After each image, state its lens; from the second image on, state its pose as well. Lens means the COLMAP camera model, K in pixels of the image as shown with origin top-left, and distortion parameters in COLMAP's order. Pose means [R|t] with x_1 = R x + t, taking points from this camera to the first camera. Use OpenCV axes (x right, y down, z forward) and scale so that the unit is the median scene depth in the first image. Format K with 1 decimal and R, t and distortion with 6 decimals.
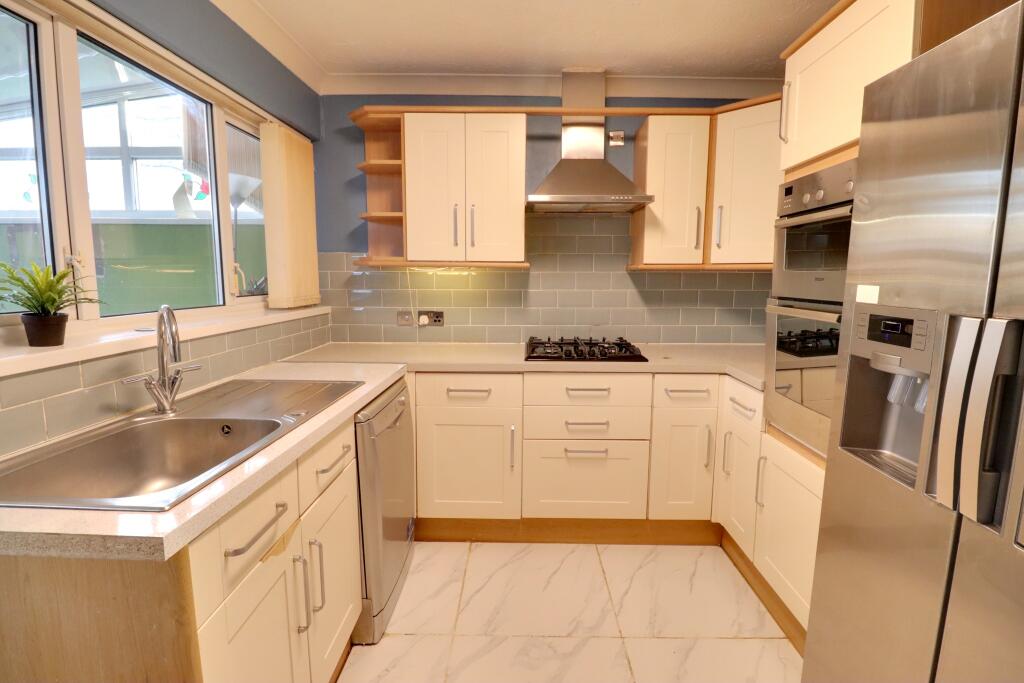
lens RADIAL K [[473.1, 0, 513.5], [0, 473.1, 334.5], [0, 0, 1]] dist [-0.014020, -0.000810]
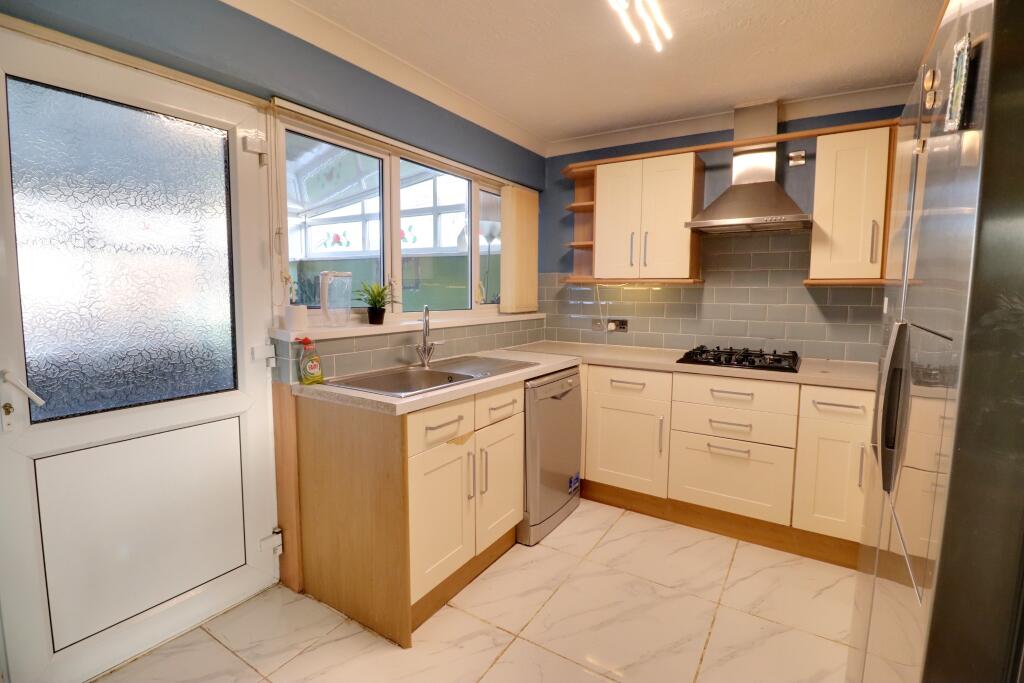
lens RADIAL K [[473.1, 0, 513.5], [0, 473.1, 334.5], [0, 0, 1]] dist [-0.014020, -0.000810]
pose [[0.846351, 0.050157, -0.530259, 0.287527], [-0.068093, 0.997576, -0.014324, 0.029380], [0.528255, 0.048230, 0.847715, -0.202481]]
